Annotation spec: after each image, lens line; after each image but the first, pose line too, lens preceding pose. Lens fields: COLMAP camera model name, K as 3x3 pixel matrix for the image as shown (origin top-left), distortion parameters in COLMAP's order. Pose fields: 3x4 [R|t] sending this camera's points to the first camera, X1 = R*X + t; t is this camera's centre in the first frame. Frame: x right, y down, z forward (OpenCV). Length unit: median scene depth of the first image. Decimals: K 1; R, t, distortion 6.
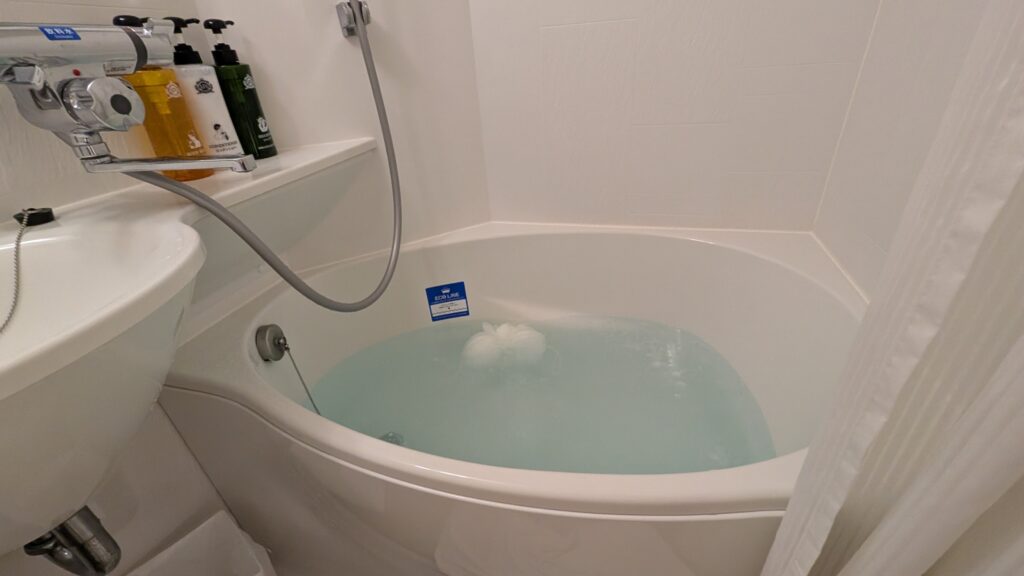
lens RADIAL K [[414.9, 0, 511.1], [0, 414.9, 287.2], [0, 0, 1]] dist [-0.000198, -0.000250]
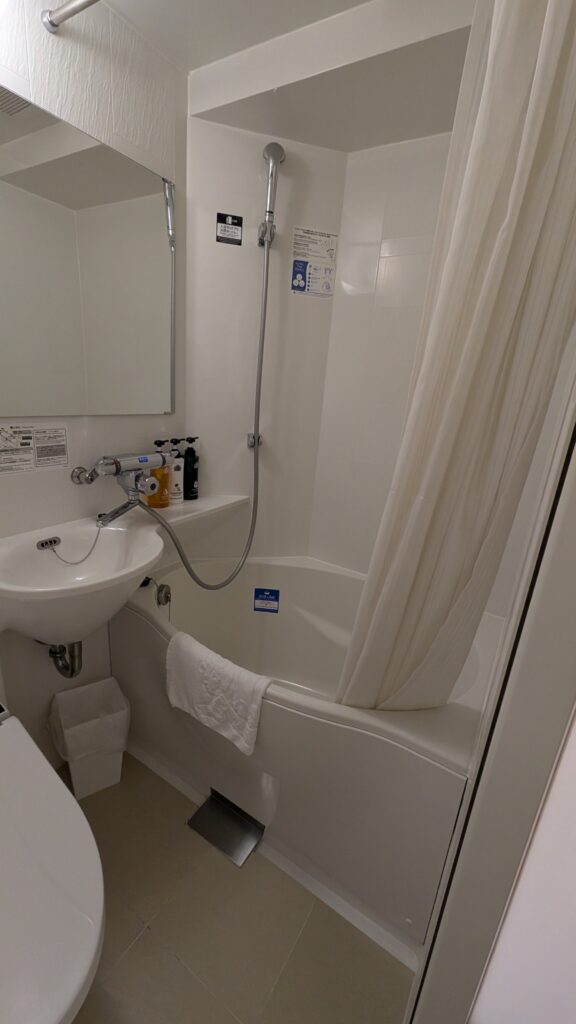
lens RADIAL K [[414.9, 0, 288.0], [0, 414.9, 512.0], [0, 0, 1]] dist [-0.000198, -0.000250]
pose [[0.949613, 0.216994, -0.226159, 0.267831], [-0.260631, 0.947497, -0.185257, -0.015419], [0.174086, 0.234867, 0.956311, -0.717077]]
